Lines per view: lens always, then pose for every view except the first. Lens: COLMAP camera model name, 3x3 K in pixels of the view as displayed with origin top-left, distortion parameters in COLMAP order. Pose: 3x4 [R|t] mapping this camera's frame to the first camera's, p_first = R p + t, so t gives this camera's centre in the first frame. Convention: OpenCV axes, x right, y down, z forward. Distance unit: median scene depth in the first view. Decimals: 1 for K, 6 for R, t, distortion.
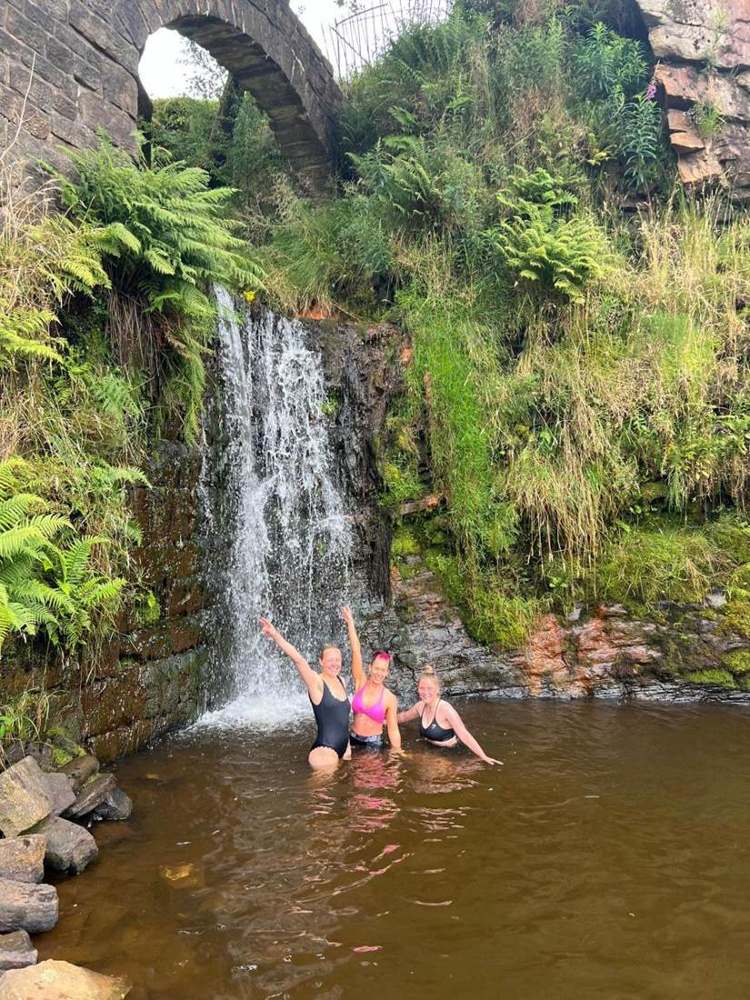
lens RADIAL K [[758.5, 0, 362.6], [0, 758.5, 491.1], [0, 0, 1]] dist [0.054973, -0.061940]
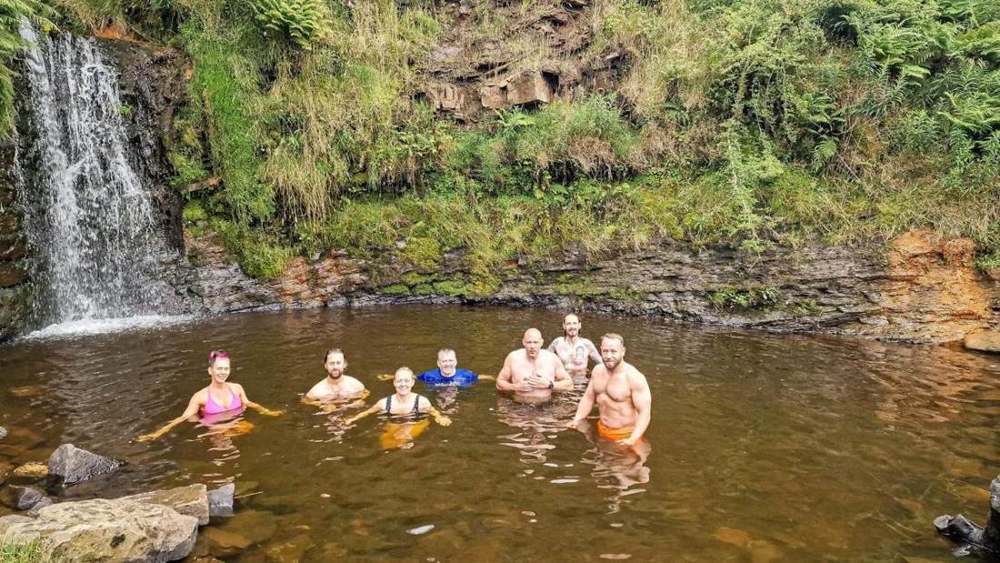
lens RADIAL K [[674.6, 0, 499.3], [0, 674.6, 274.9], [0, 0, 1]] dist [0.092840, -0.067991]
pose [[0.921662, -0.042673, 0.385639, 0.086636], [-0.011519, 0.990486, 0.137132, 0.002888], [-0.387822, -0.130831, 0.912402, -0.439176]]
